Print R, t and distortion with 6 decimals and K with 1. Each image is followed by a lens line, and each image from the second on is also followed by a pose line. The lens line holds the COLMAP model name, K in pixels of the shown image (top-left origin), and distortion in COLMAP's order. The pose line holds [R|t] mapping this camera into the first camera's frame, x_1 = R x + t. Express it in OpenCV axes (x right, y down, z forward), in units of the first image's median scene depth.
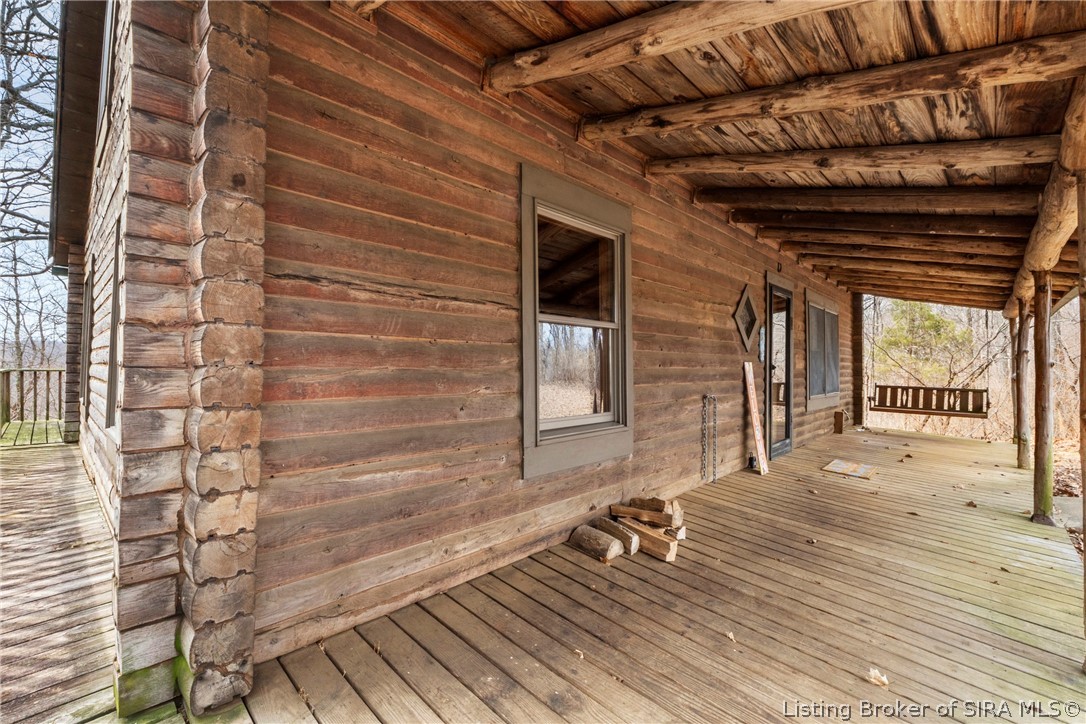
lens RADIAL K [[466.4, 0, 543.0], [0, 466.4, 362.0], [0, 0, 1]] dist [0.001690, -0.000170]
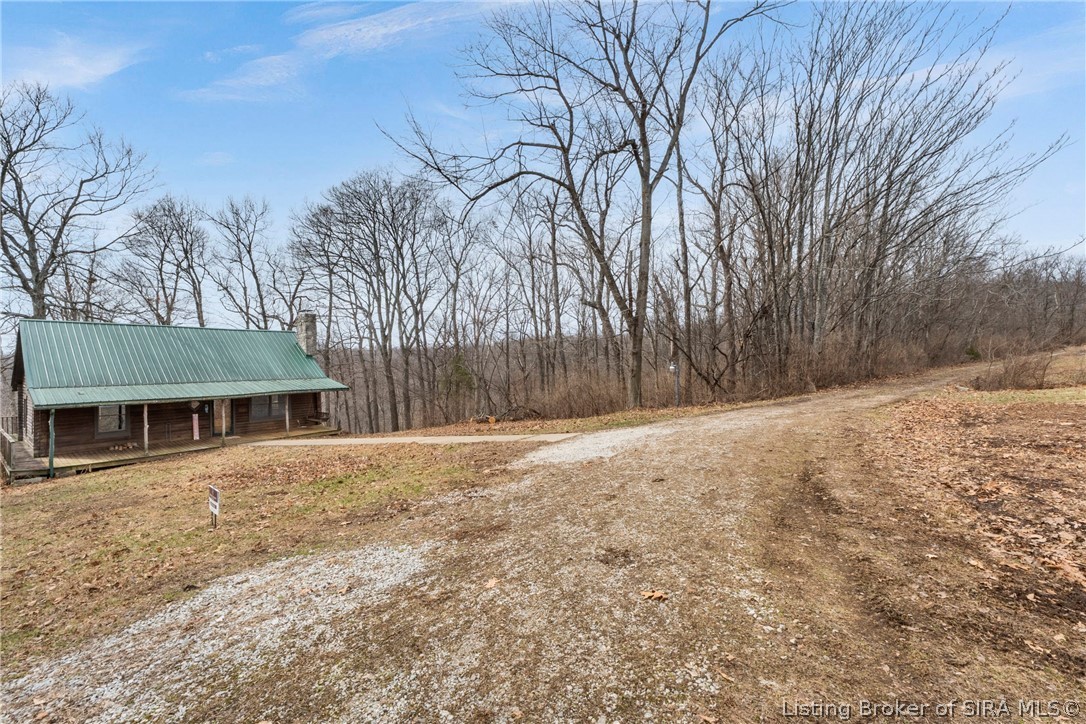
lens RADIAL K [[466.4, 0, 543.0], [0, 466.4, 362.0], [0, 0, 1]] dist [0.001690, -0.000170]
pose [[0.995994, -0.029538, 0.084406, 4.299130], [0.029195, 0.999560, 0.005297, -0.532880], [-0.084526, -0.002812, 0.996417, -4.640505]]
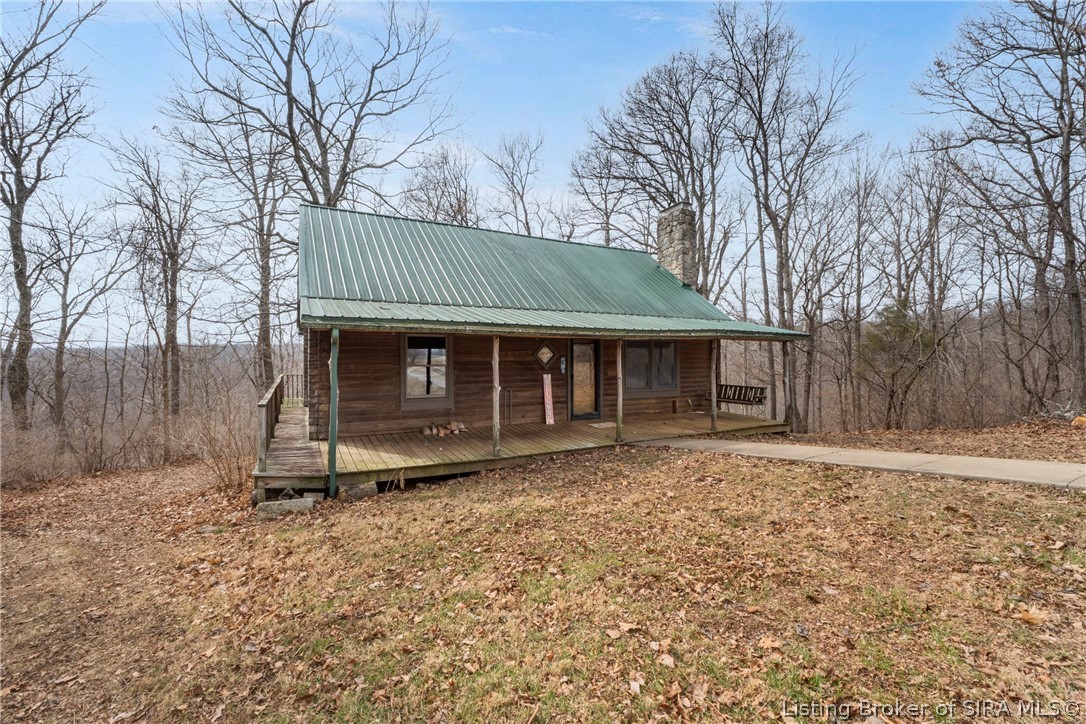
lens RADIAL K [[466.4, 0, 543.0], [0, 466.4, 362.0], [0, 0, 1]] dist [0.001690, -0.000170]
pose [[0.947290, -0.013212, -0.320105, 1.506123], [0.016101, 0.999850, 0.006378, -0.095529], [0.319973, -0.011196, 0.947360, -1.447487]]
